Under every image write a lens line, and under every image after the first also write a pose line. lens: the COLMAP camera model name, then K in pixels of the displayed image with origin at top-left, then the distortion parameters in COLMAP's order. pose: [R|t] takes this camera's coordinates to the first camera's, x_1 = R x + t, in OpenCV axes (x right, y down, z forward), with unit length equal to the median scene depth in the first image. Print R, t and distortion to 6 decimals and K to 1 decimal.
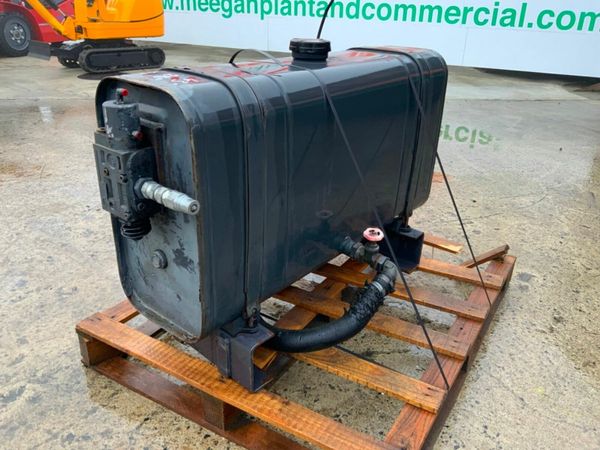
lens RADIAL K [[508.1, 0, 300.0], [0, 508.1, 225.0], [0, 0, 1]] dist [0.004165, -0.064281]
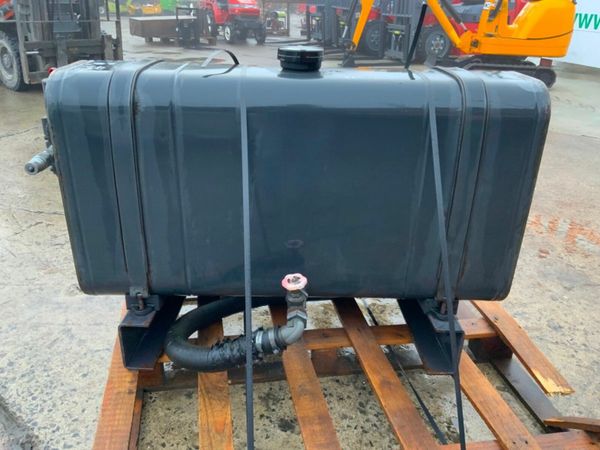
lens RADIAL K [[508.1, 0, 300.0], [0, 508.1, 225.0], [0, 0, 1]] dist [0.004165, -0.064281]
pose [[0.664095, 0.288954, -0.689553, 0.143989], [-0.309446, 0.945821, 0.098321, -0.030285], [0.680603, 0.148085, 0.717531, 0.075426]]
